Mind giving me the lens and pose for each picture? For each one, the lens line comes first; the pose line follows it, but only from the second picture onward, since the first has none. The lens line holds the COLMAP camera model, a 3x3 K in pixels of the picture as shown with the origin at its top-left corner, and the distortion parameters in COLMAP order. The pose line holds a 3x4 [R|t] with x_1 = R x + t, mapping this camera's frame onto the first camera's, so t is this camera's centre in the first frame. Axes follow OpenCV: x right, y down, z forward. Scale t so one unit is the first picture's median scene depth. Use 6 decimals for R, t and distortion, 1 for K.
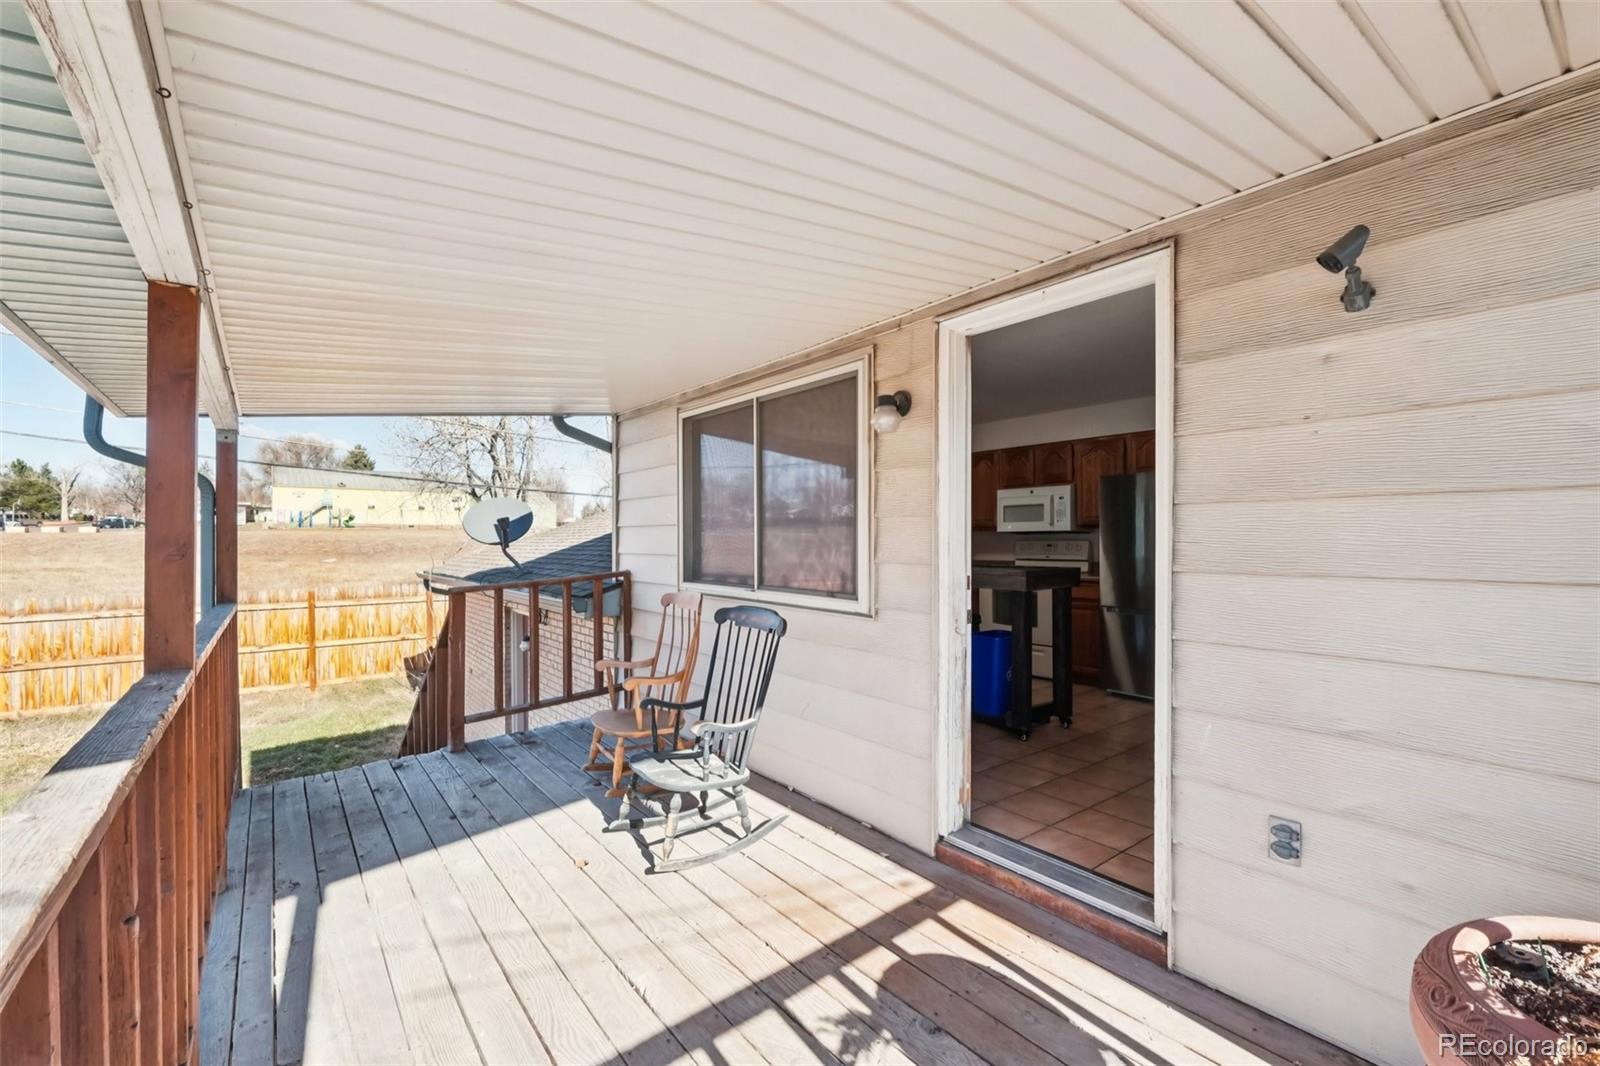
lens RADIAL K [[685.3, 0, 807.1], [0, 685.3, 534.4], [0, 0, 1]] dist [0.001165, 0.000318]
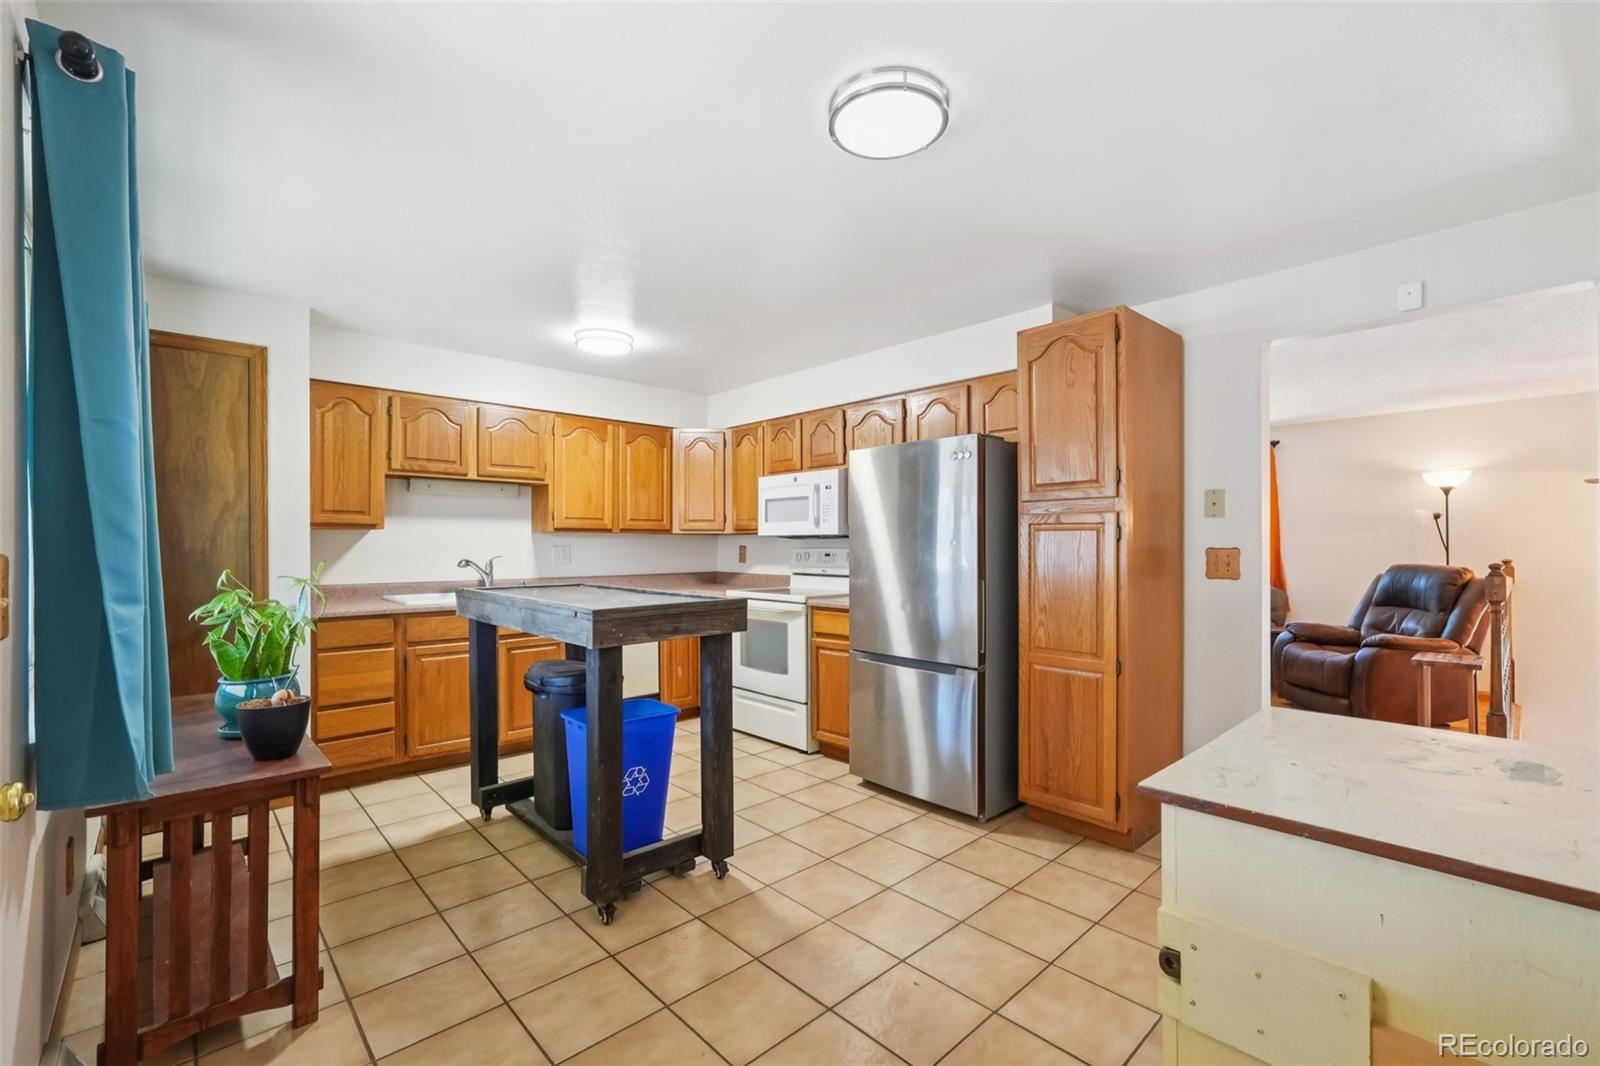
lens RADIAL K [[685.3, 0, 807.1], [0, 685.3, 534.4], [0, 0, 1]] dist [0.001165, 0.000318]
pose [[0.996380, 0.004302, 0.084907, 0.285533], [-0.003815, 0.999975, -0.005906, -0.001104], [-0.084930, 0.005560, 0.996371, 0.302468]]
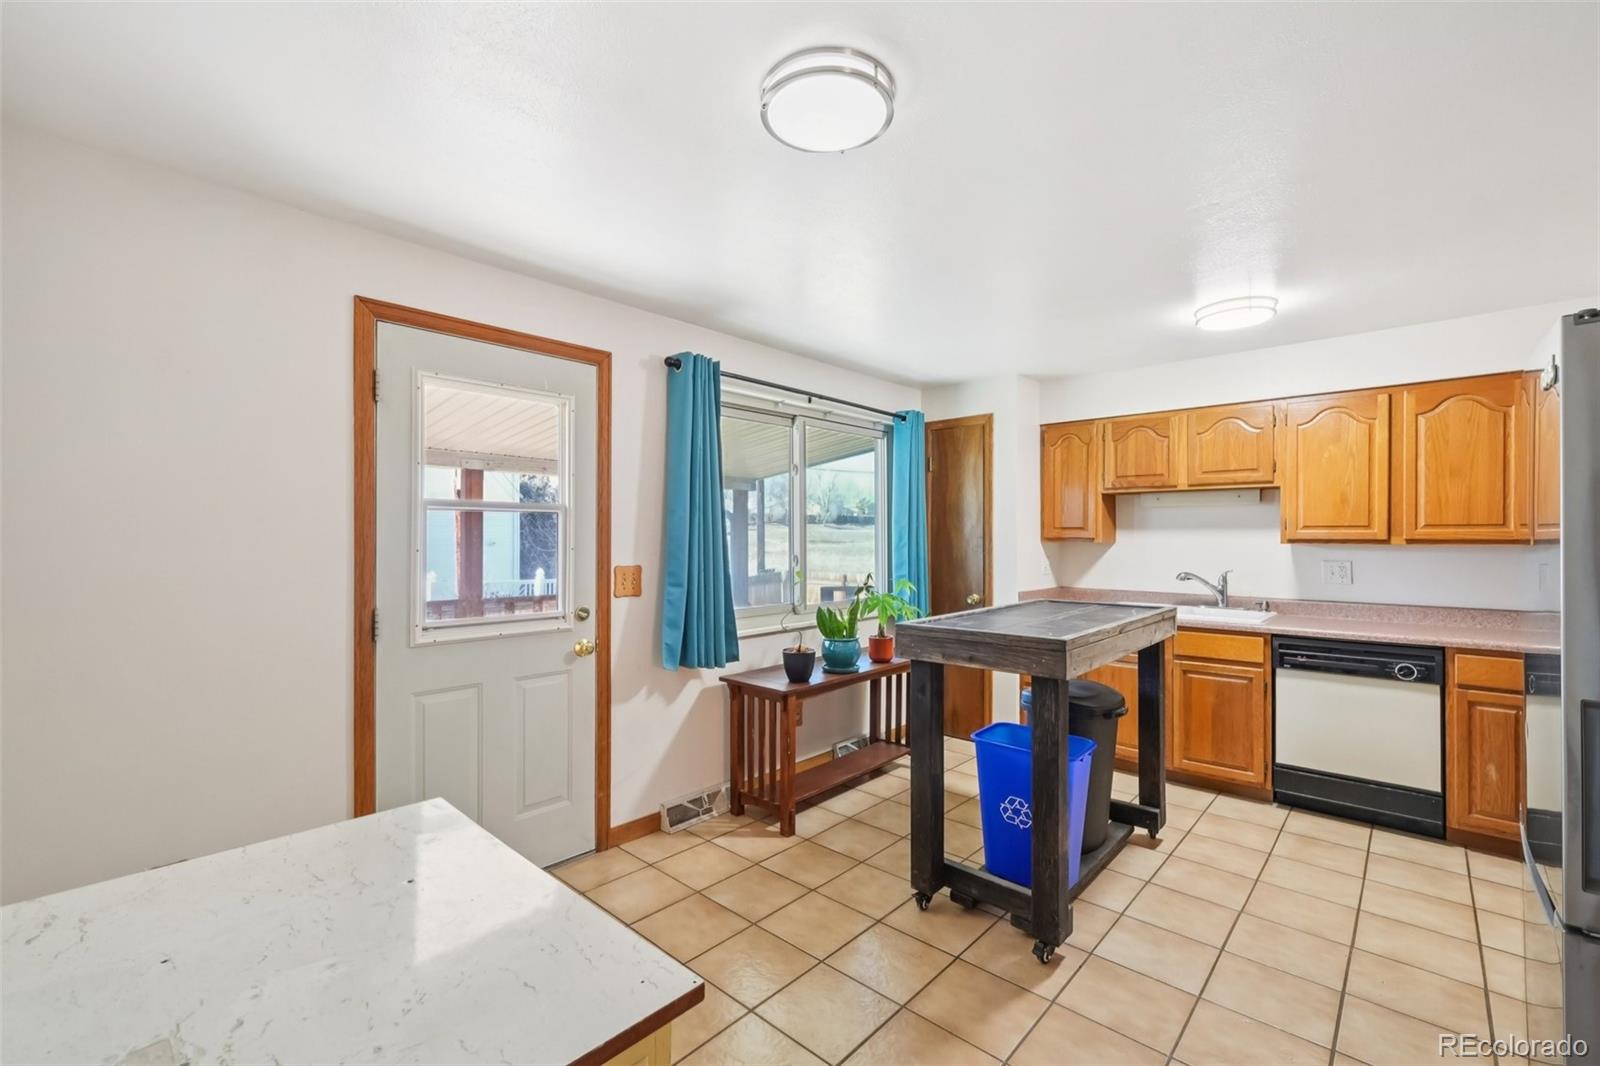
lens RADIAL K [[685.3, 0, 807.1], [0, 685.3, 534.4], [0, 0, 1]] dist [0.001165, 0.000318]
pose [[0.161435, -0.001855, -0.986882, 0.570497], [0.005372, 0.999985, -0.001001, -0.015616], [0.986869, -0.005140, 0.161443, 0.520990]]
